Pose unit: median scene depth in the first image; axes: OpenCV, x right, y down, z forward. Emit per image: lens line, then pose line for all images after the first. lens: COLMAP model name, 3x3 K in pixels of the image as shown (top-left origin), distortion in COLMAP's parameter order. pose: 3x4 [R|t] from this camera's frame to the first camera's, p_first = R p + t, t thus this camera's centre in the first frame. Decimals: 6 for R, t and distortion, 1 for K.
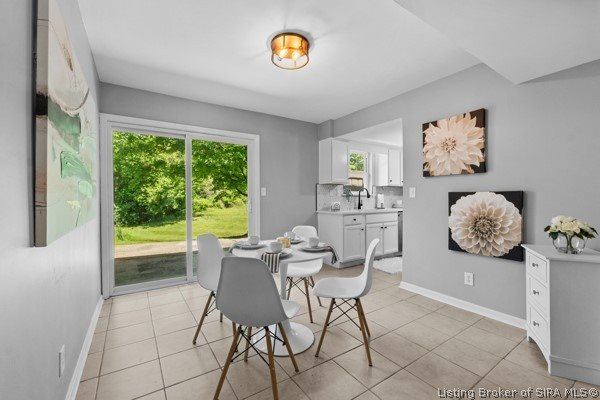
lens RADIAL K [[256.0, 0, 300.0], [0, 256.0, 200.0], [0, 0, 1]] dist [-0.001421, -0.000042]
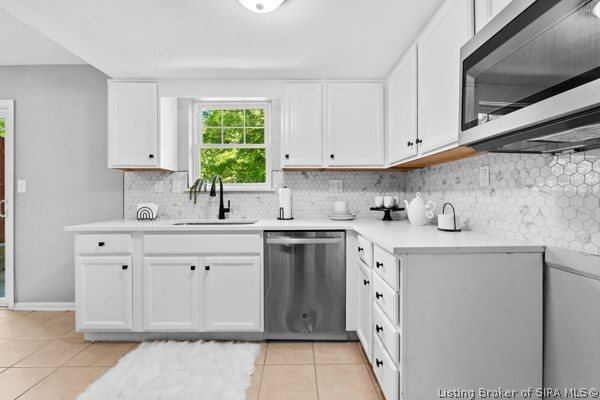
lens RADIAL K [[261.1, 0, 287.3], [0, 261.1, 196.4], [0, 0, 1]] dist [0.000528, 0.000096]
pose [[0.815181, 0.001963, -0.579204, 0.644247], [-0.003544, 0.999992, -0.001599, -0.006824], [0.579196, 0.003356, 0.815181, 0.698962]]
